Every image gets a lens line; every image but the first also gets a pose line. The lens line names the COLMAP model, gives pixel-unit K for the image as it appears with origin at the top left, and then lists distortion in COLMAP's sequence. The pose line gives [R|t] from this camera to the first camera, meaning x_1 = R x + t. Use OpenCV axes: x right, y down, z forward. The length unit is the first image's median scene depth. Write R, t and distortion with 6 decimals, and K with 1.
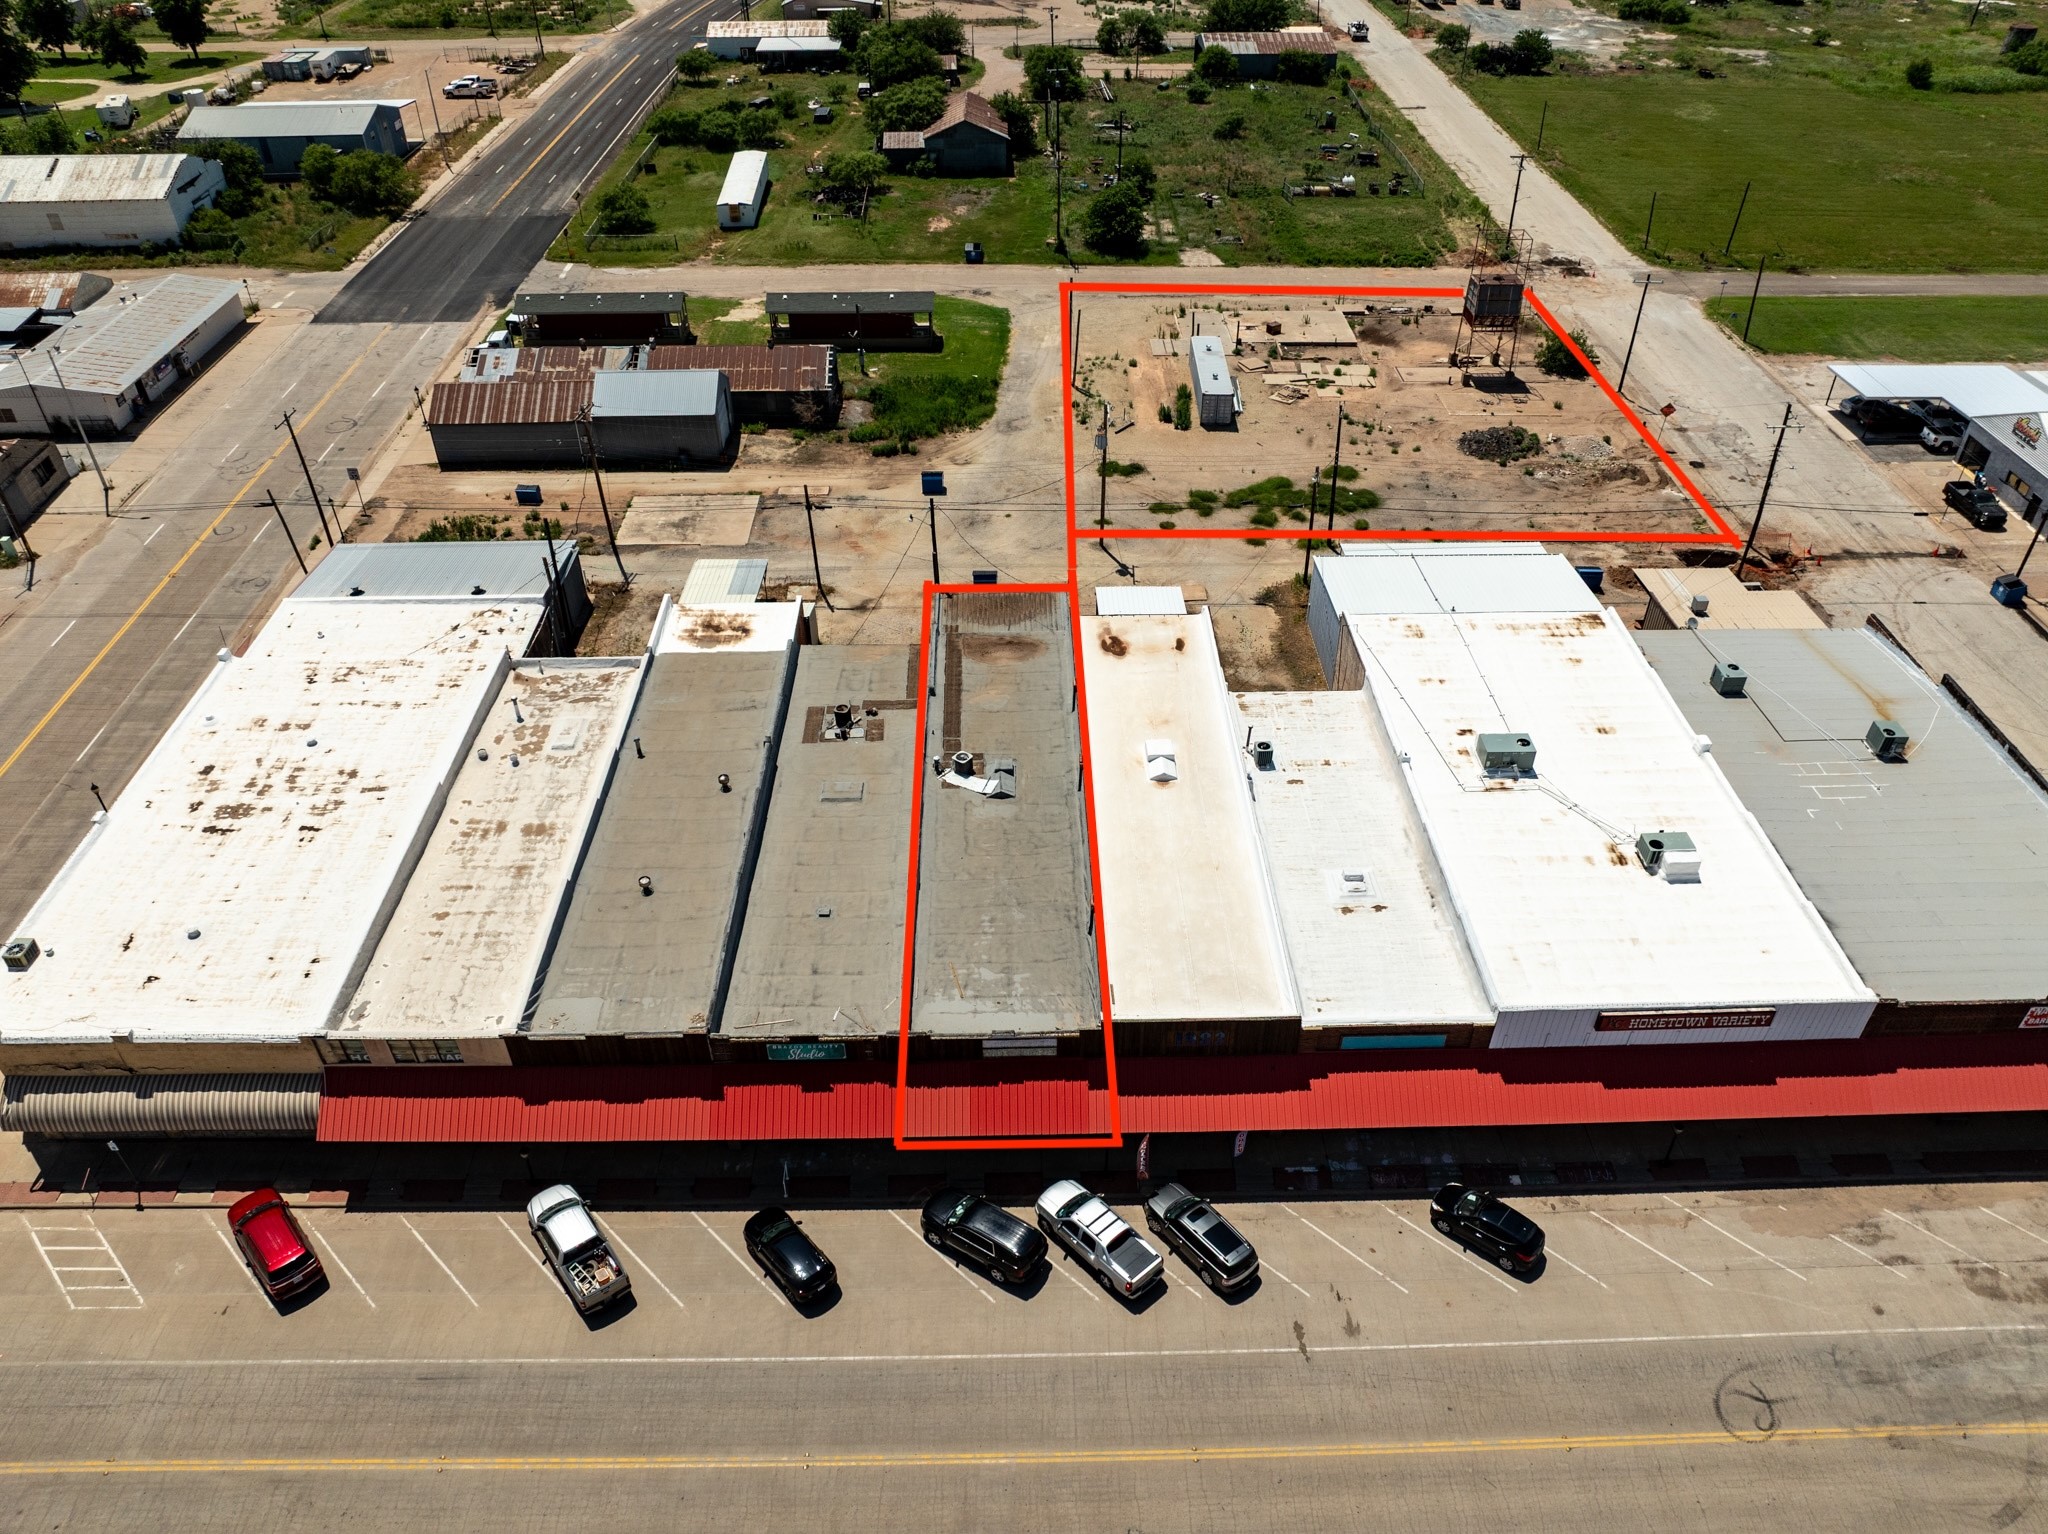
lens RADIAL K [[1433.8, 0, 1024.0], [0, 1433.8, 767.0], [0, 0, 1]] dist [-0.032859, 0.000373]
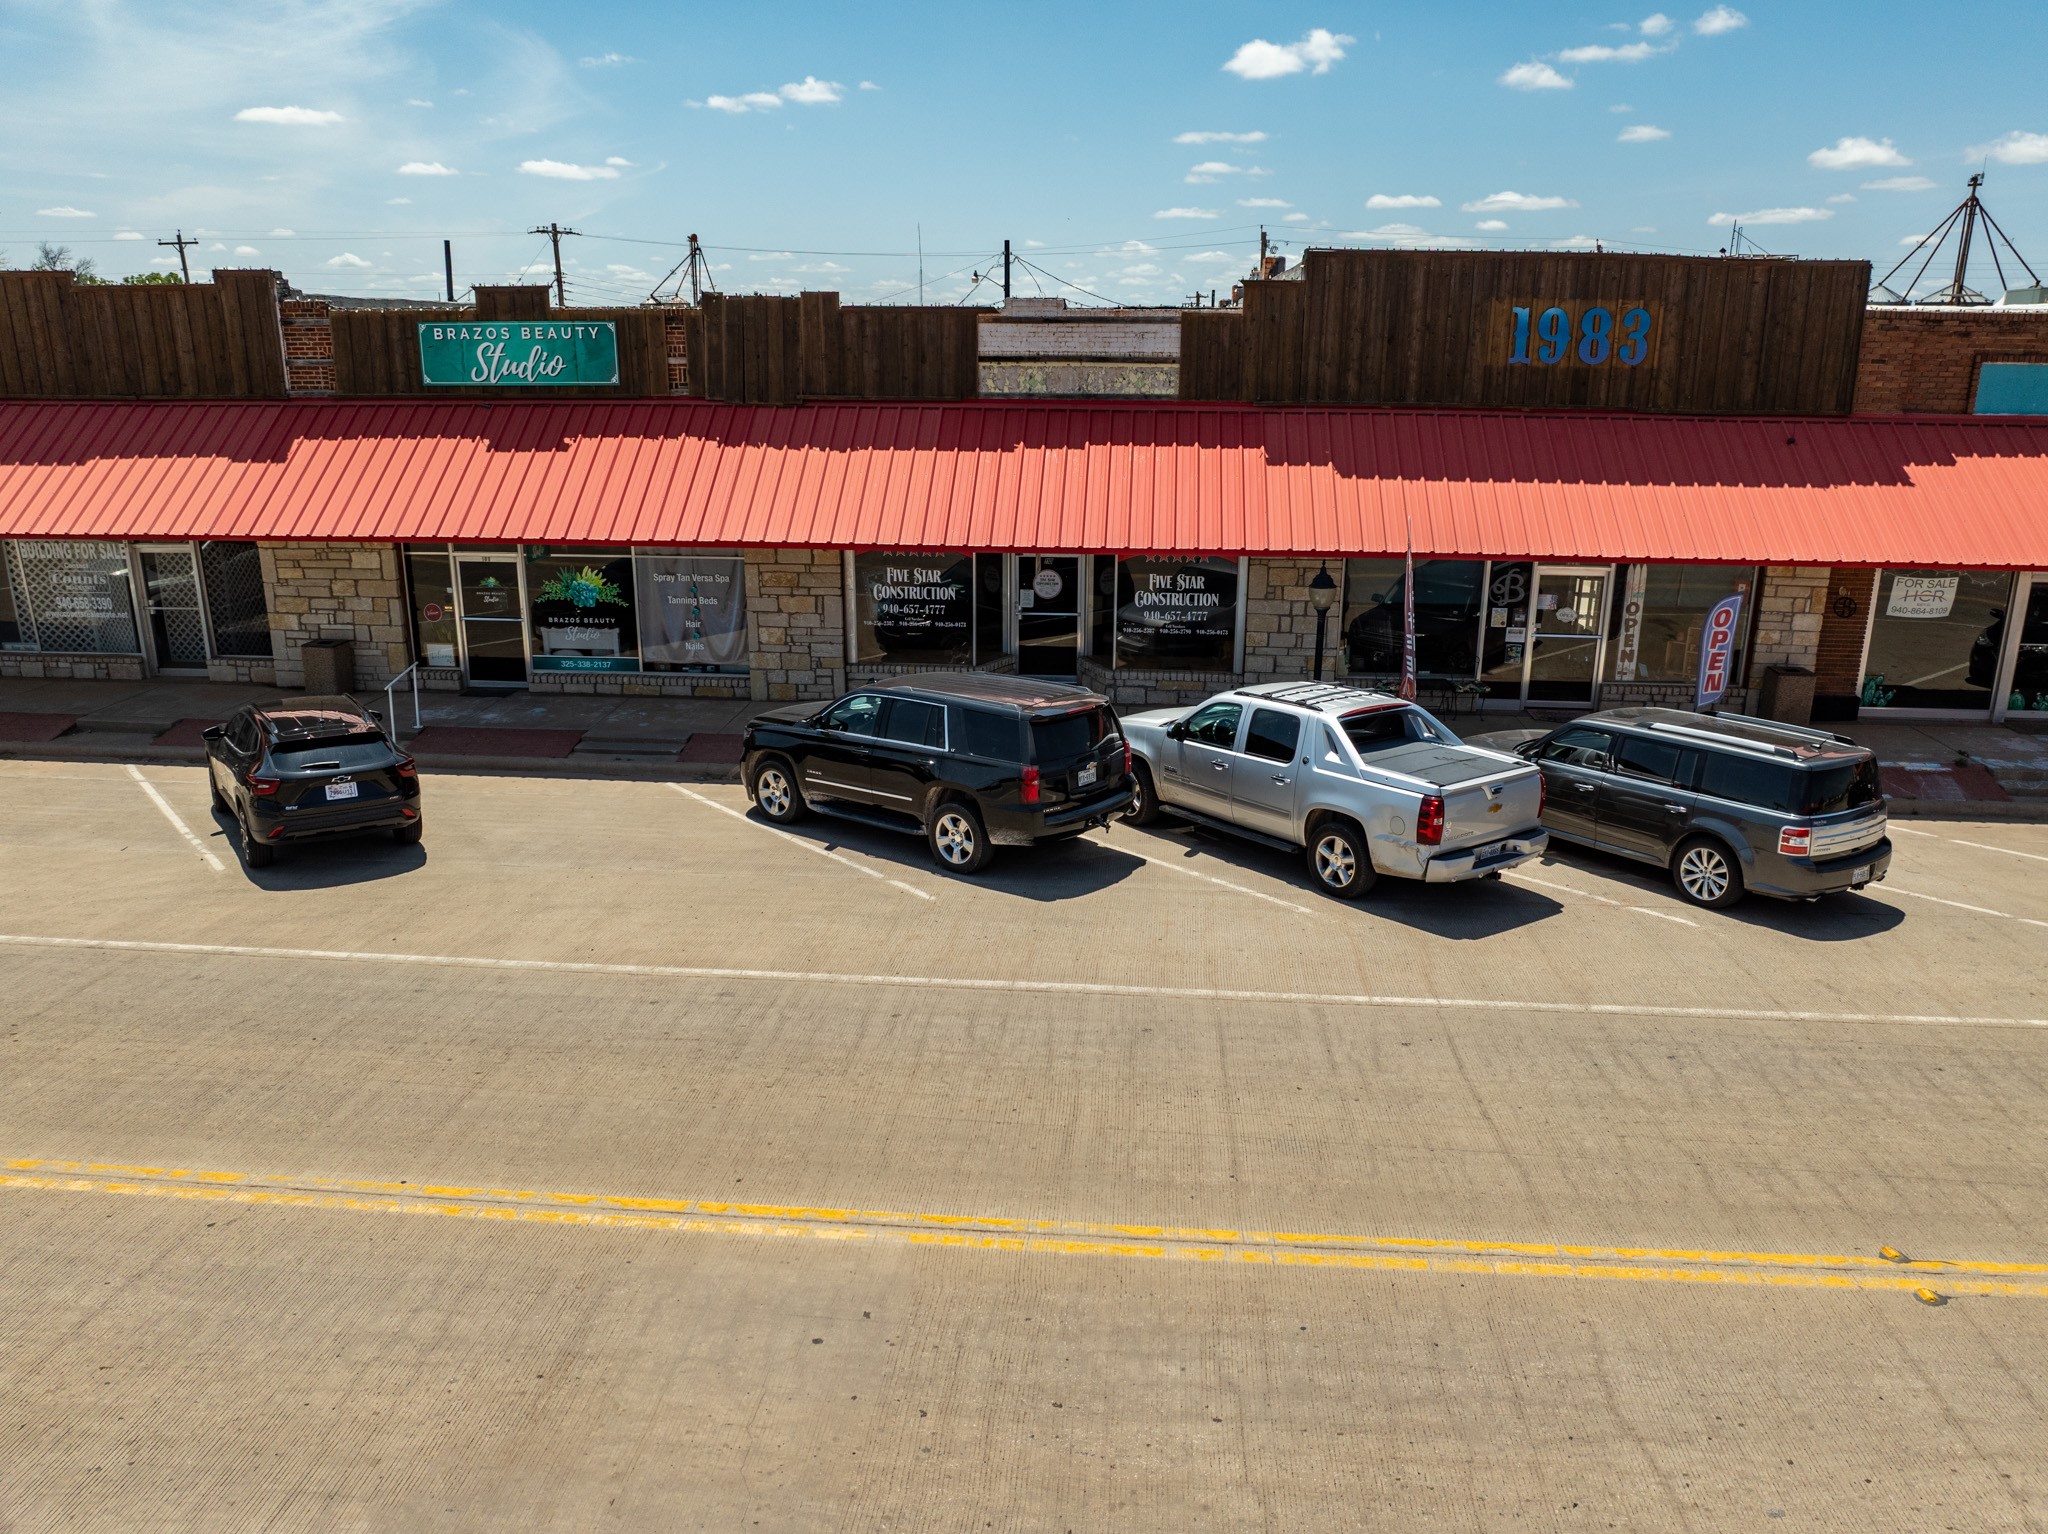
lens RADIAL K [[1433.8, 0, 1024.0], [0, 1433.8, 767.0], [0, 0, 1]] dist [-0.032859, 0.000373]
pose [[0.995238, 0.037108, -0.090134, 0.021443], [-0.067489, 0.929533, -0.362510, 0.451669], [0.070331, 0.366867, 0.927611, 0.734014]]
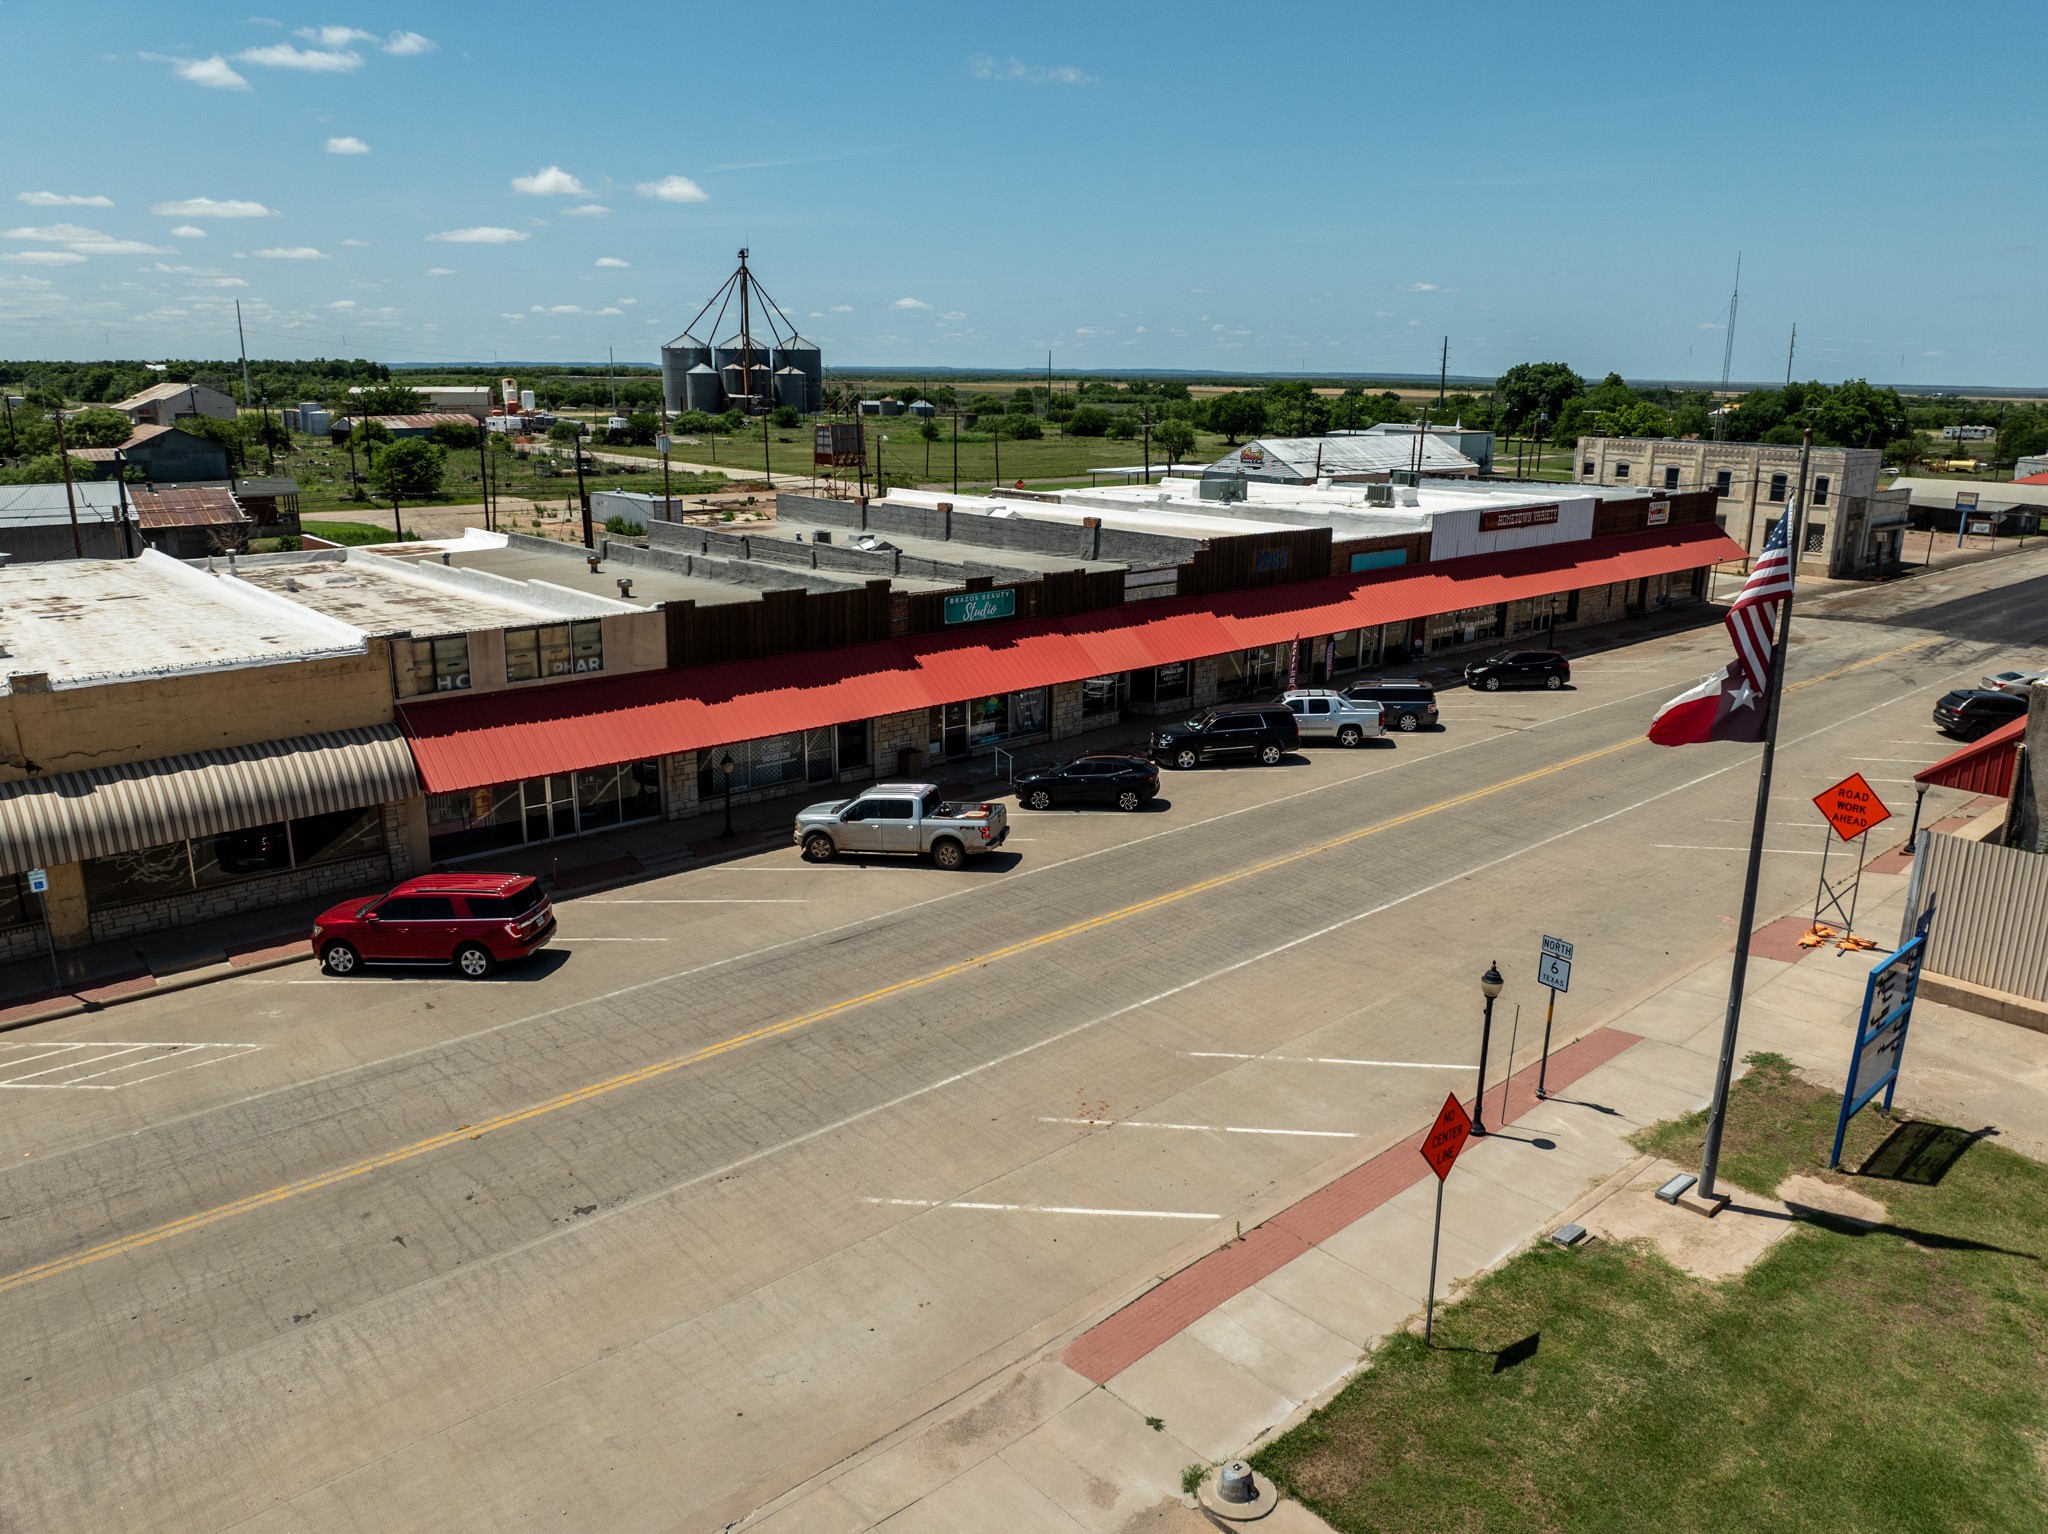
lens RADIAL K [[1433.8, 0, 1024.0], [0, 1433.8, 767.0], [0, 0, 1]] dist [-0.032859, 0.000373]
pose [[0.758368, -0.162983, 0.631121, -0.724732], [0.389848, 0.889386, -0.238771, 0.525413], [-0.522394, 0.427118, 0.738021, 0.414768]]
